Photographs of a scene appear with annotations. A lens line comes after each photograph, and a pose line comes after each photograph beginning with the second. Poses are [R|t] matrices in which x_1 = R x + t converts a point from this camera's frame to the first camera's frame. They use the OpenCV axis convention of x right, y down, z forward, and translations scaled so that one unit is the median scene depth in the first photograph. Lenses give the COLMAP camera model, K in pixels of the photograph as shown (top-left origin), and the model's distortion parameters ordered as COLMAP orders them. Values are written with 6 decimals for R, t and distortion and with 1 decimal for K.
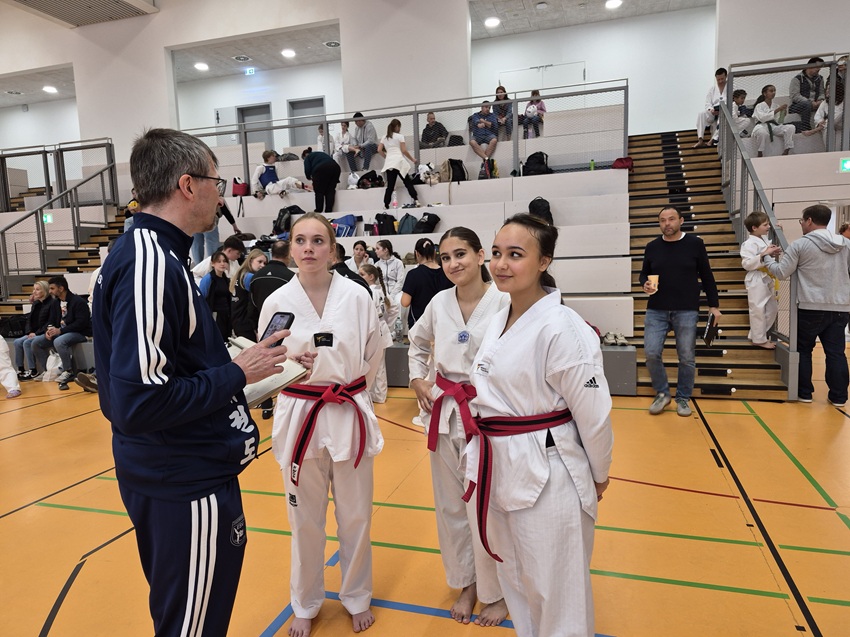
lens RADIAL K [[589.1, 0, 424.9], [0, 589.1, 317.7], [0, 0, 1]] dist [0.049252, -0.038610]
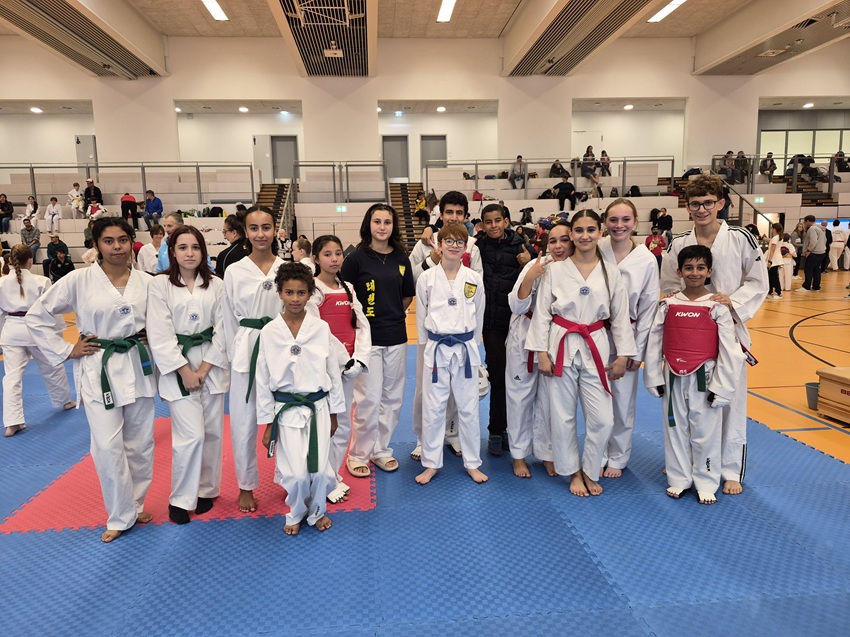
lens RADIAL K [[589.1, 0, 425.2], [0, 589.1, 318.8], [0, 0, 1]] dist [0.049252, -0.038610]
pose [[0.921153, -0.040003, 0.387139, -1.032801], [0.033720, 0.999166, 0.023011, 0.092932], [-0.387737, -0.008142, 0.921734, -0.517051]]
